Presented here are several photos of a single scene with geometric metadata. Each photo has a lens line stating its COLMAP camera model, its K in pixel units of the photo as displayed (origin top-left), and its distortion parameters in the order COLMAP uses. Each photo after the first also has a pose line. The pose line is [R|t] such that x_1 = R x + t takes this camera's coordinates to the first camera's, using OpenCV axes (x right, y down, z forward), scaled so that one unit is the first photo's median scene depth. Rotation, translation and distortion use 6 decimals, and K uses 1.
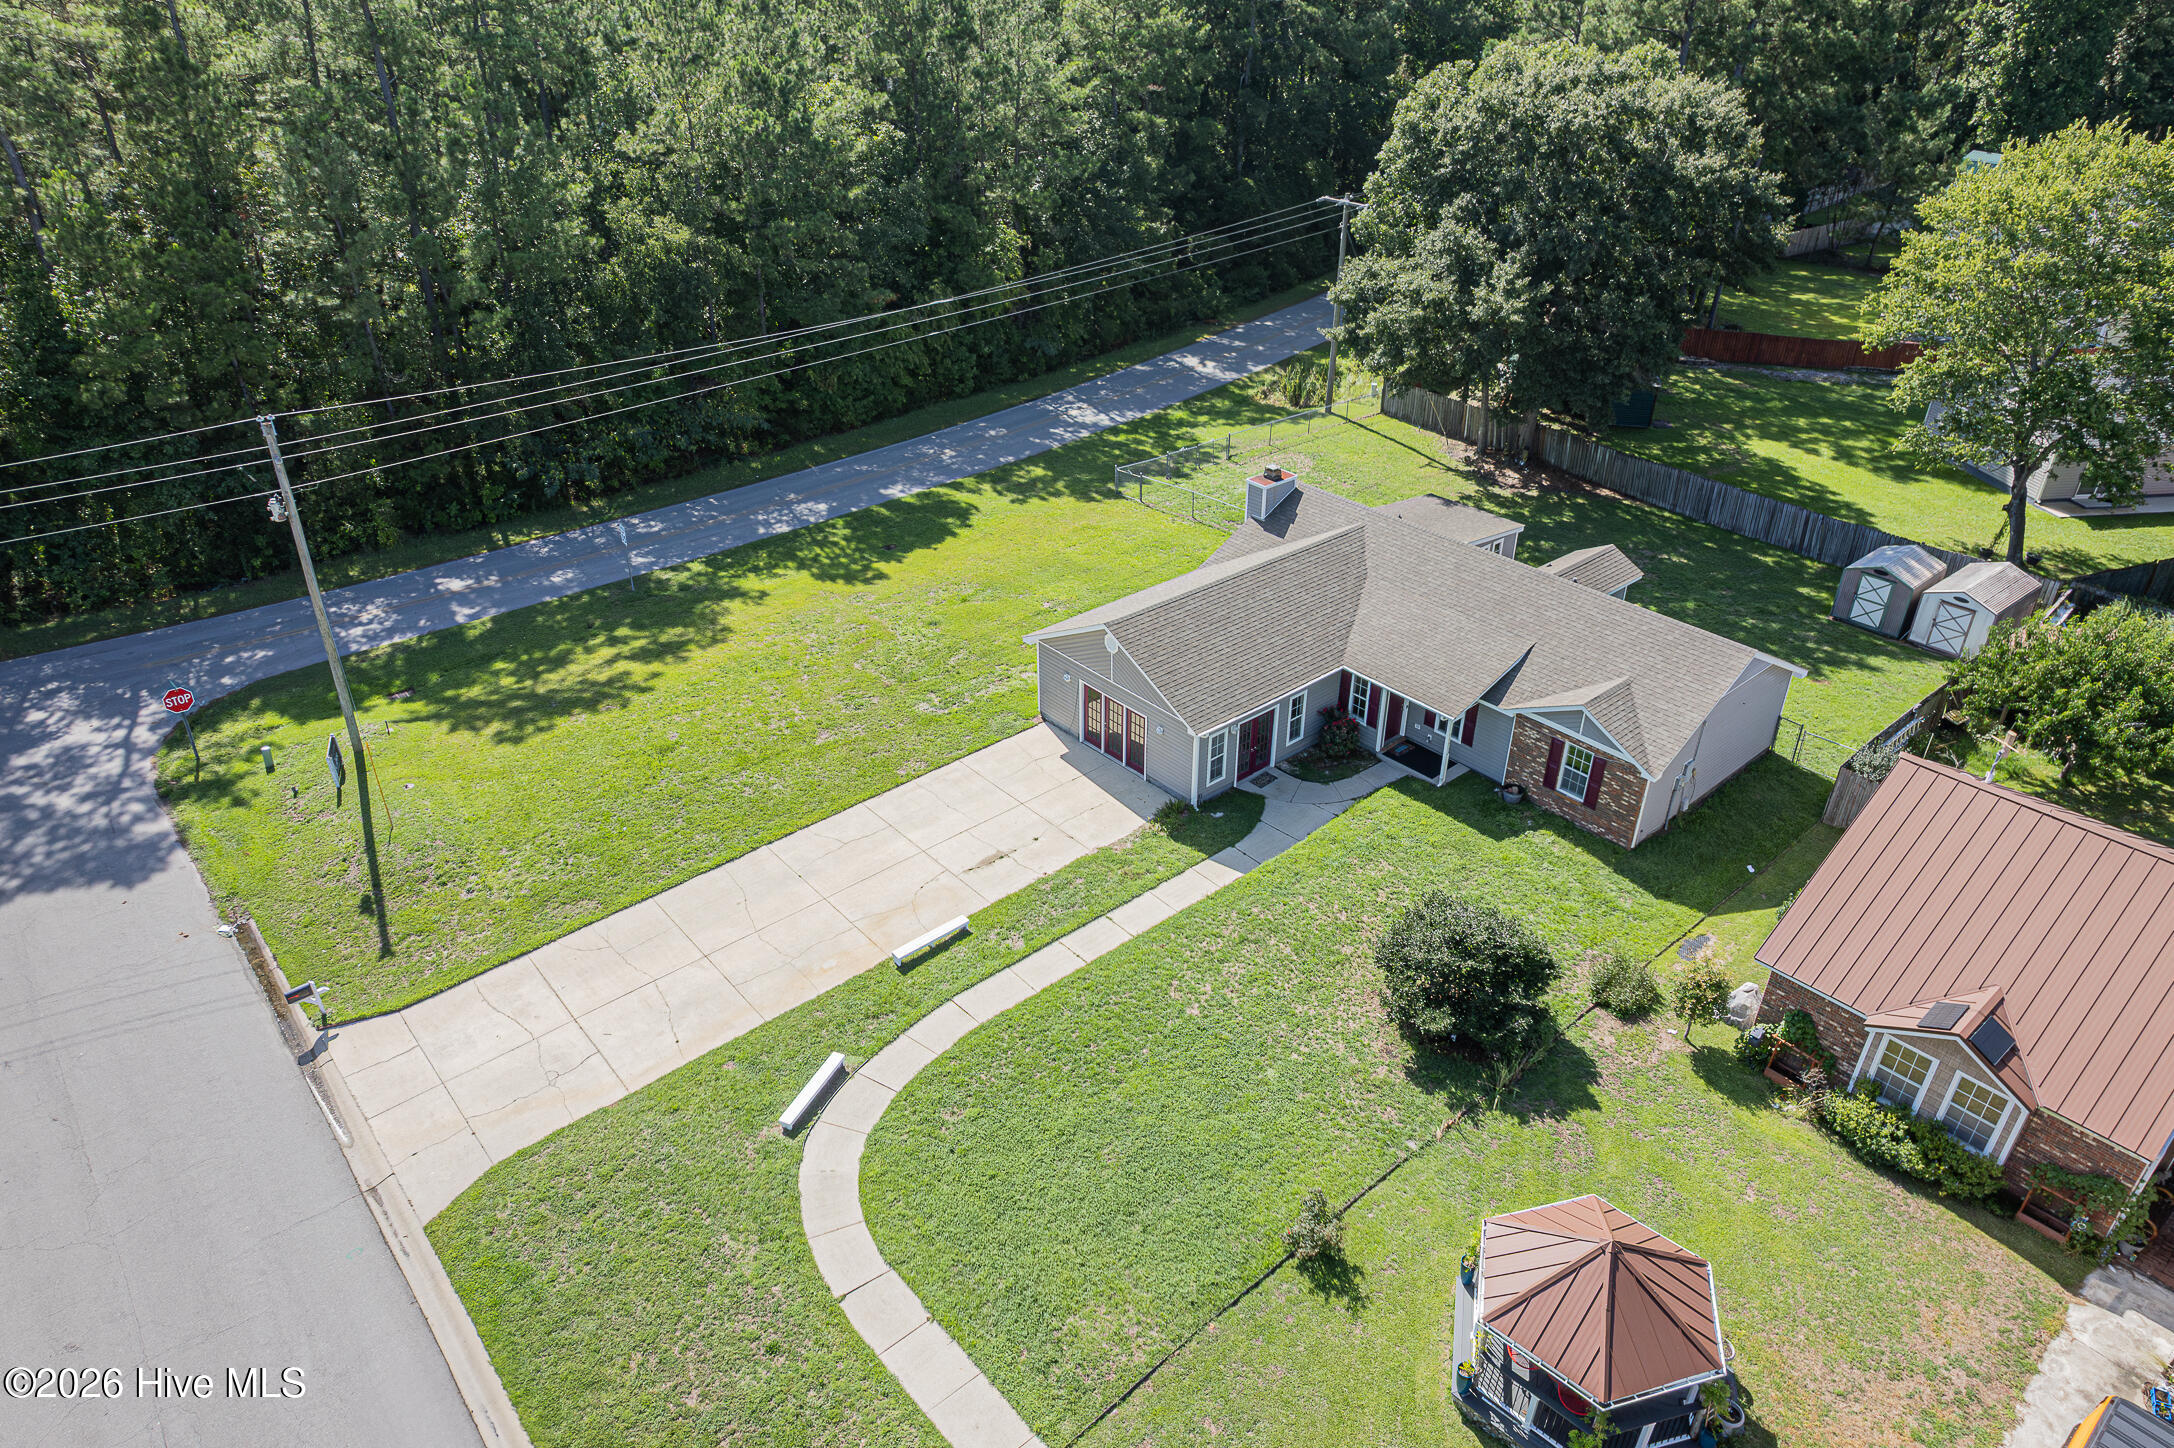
lens RADIAL K [[1392.3, 0, 1092.2], [0, 1392.3, 716.2], [0, 0, 1]] dist [-0.070810, 0.082447]
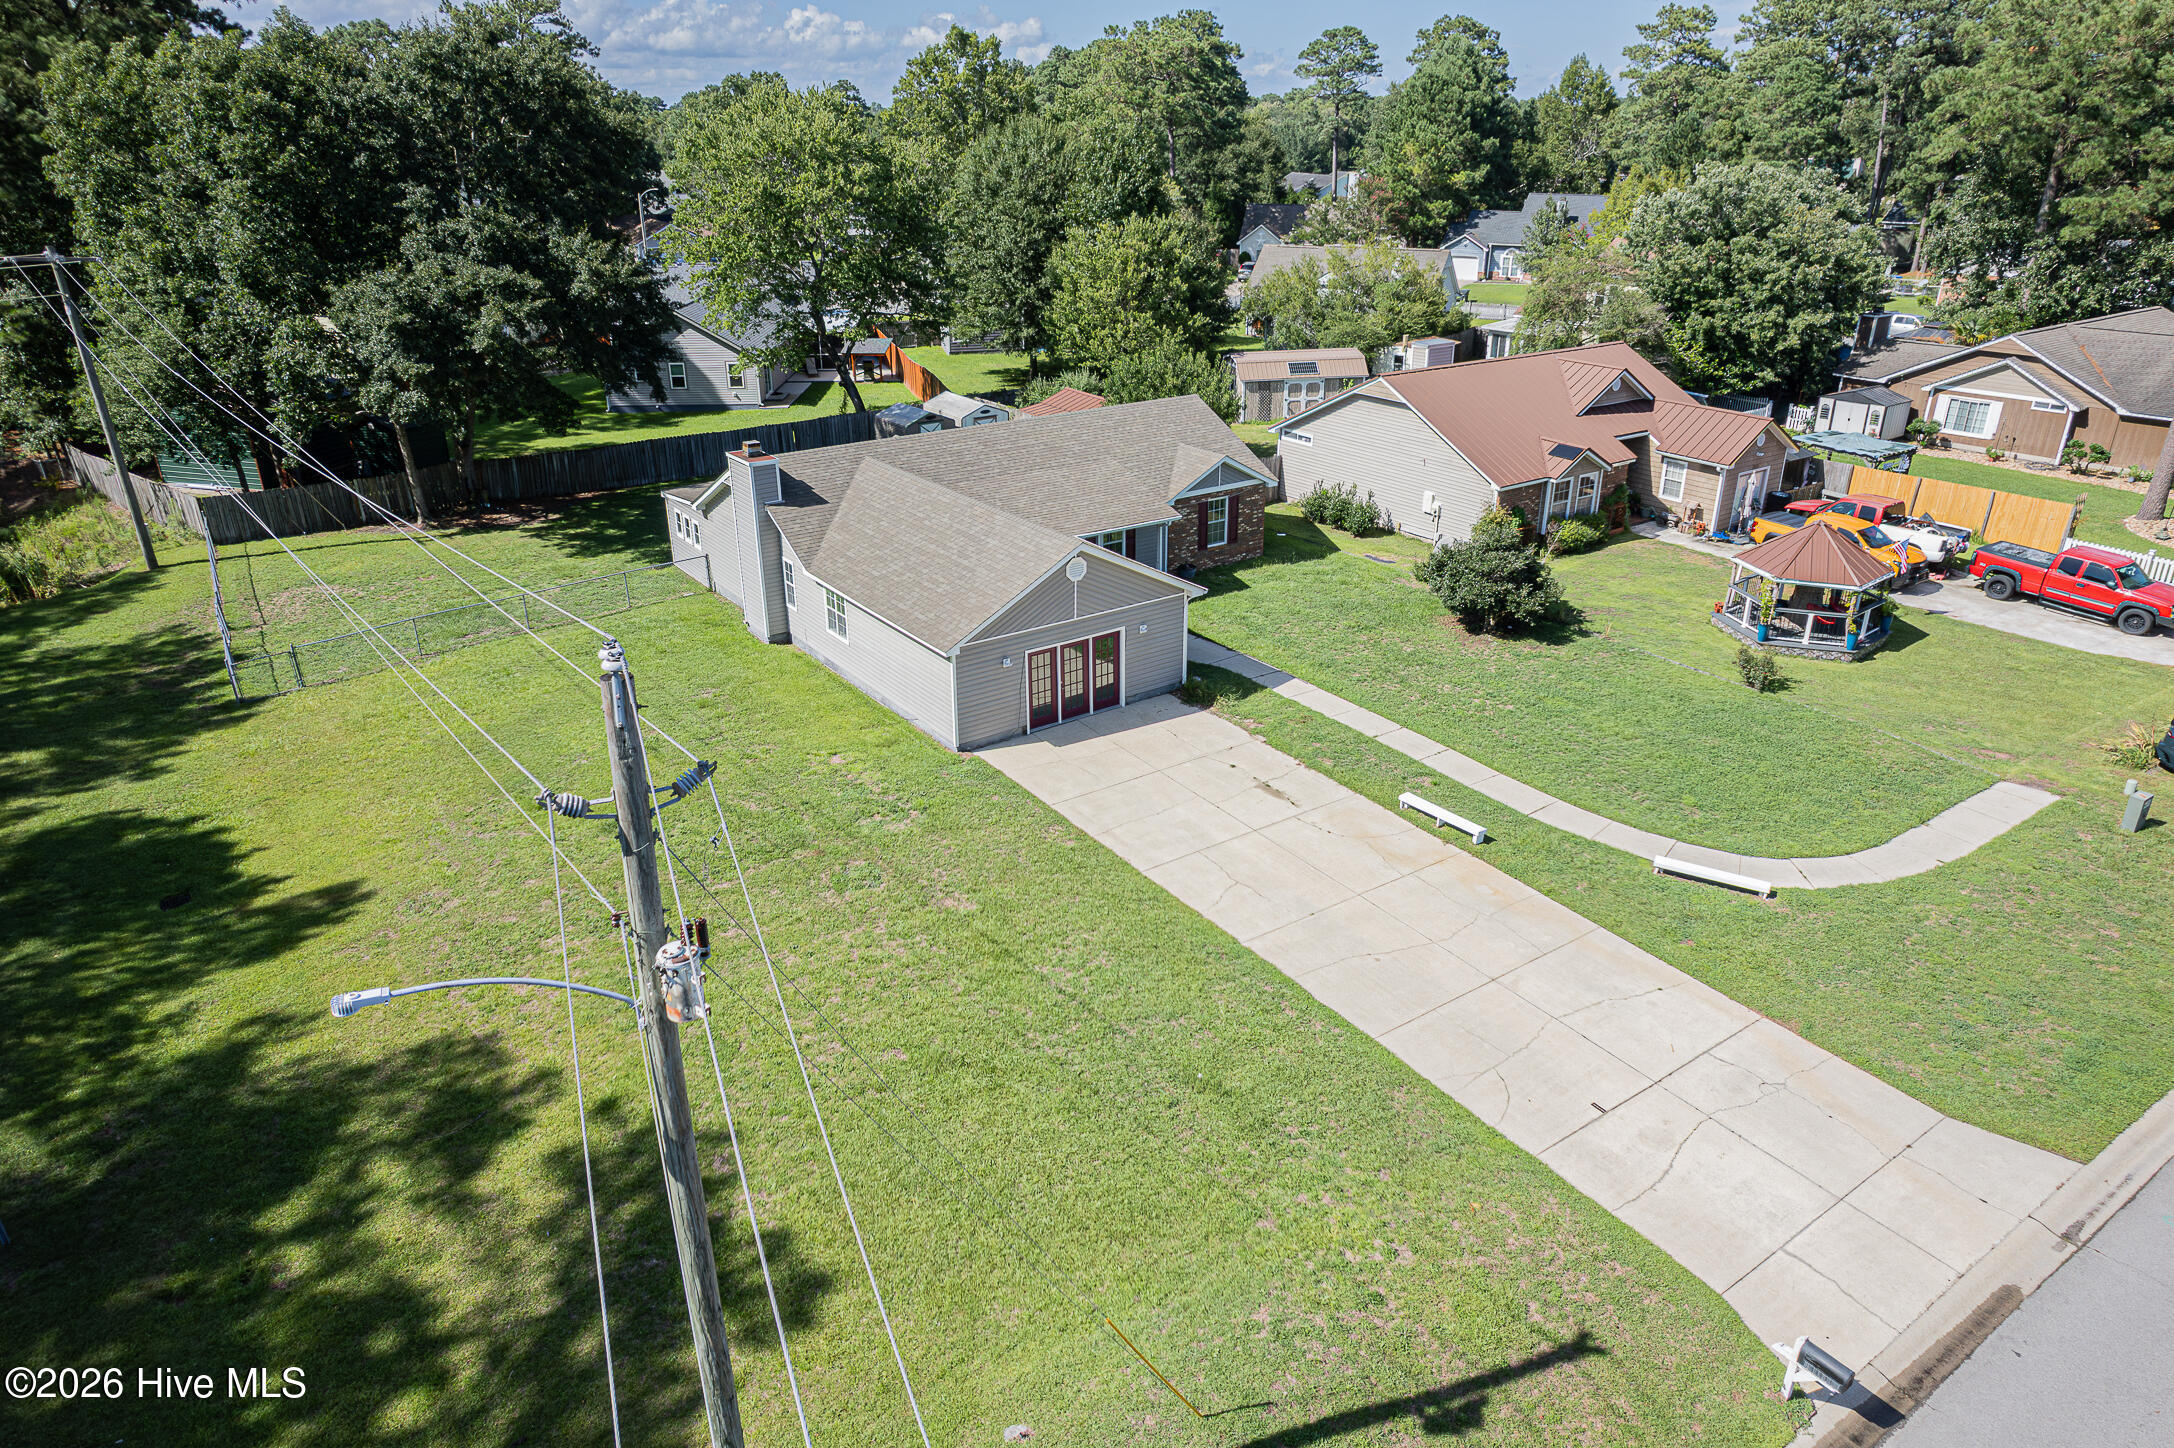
lens RADIAL K [[1392.3, 0, 1092.2], [0, 1392.3, 716.2], [0, 0, 1]] dist [-0.070810, 0.082447]
pose [[0.095861, -0.394525, 0.913871, -0.611189], [0.508020, 0.808915, 0.295926, -0.173760], [-0.855995, 0.435897, 0.277970, 0.621995]]
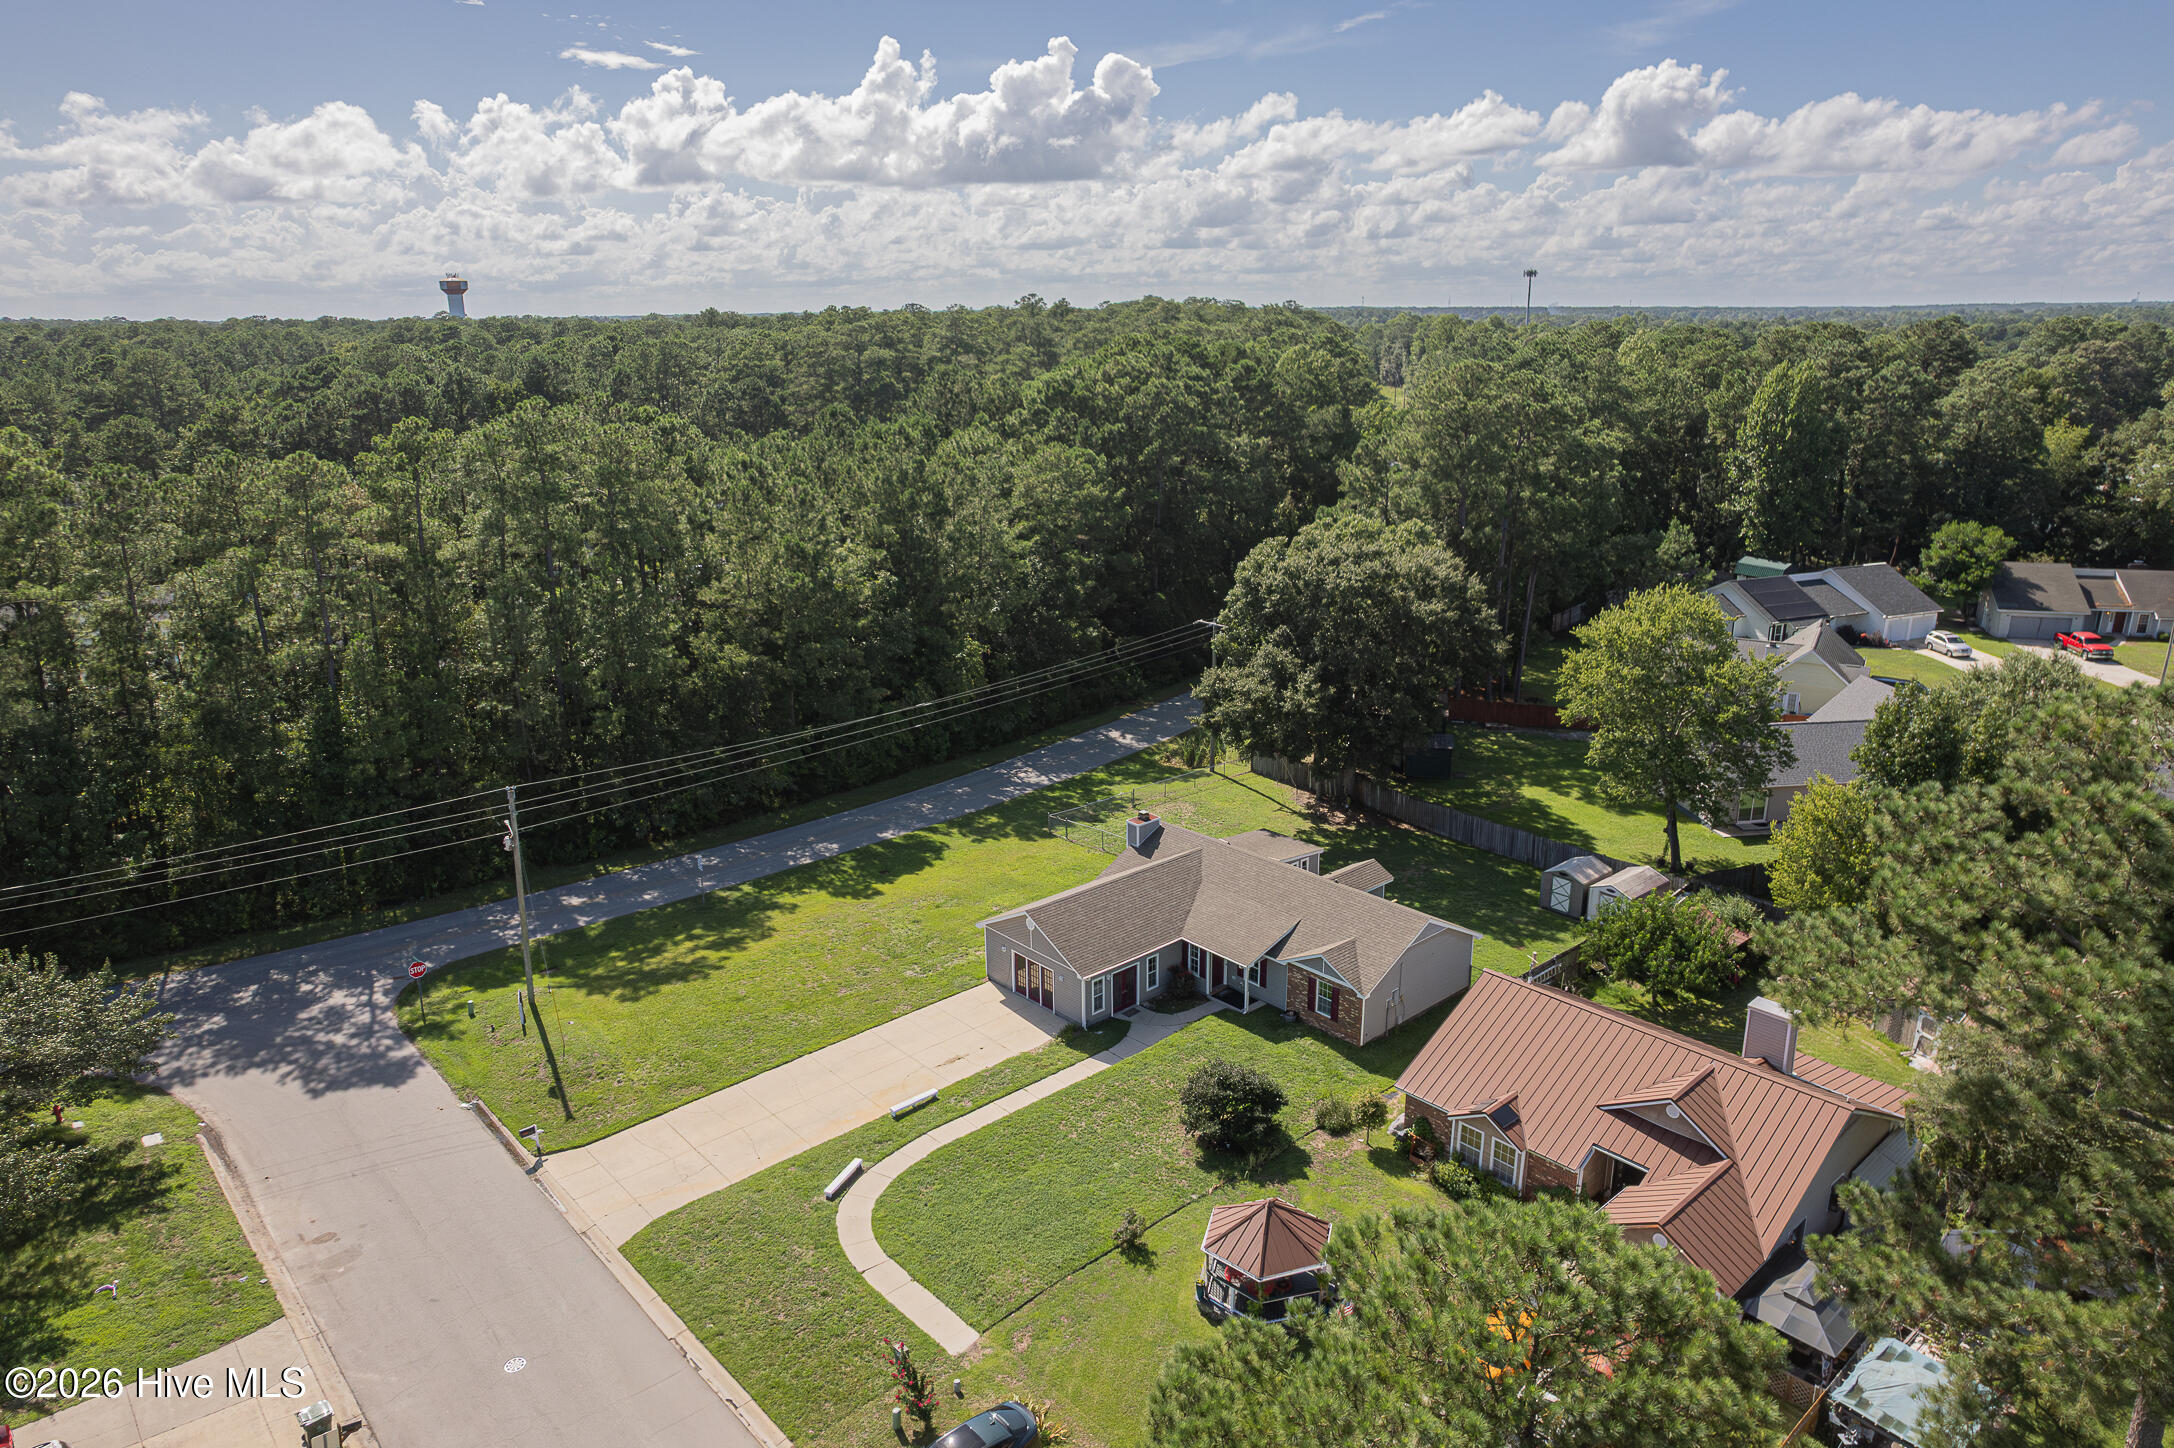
lens RADIAL K [[1395.7, 0, 1088.2], [0, 1395.7, 732.6], [0, 0, 1]] dist [-0.077107, 0.085645]
pose [[0.999820, -0.013194, 0.013634, 0.046517], [0.016055, 0.971275, -0.237418, 0.086228], [-0.010110, 0.237595, 0.971312, -0.444378]]
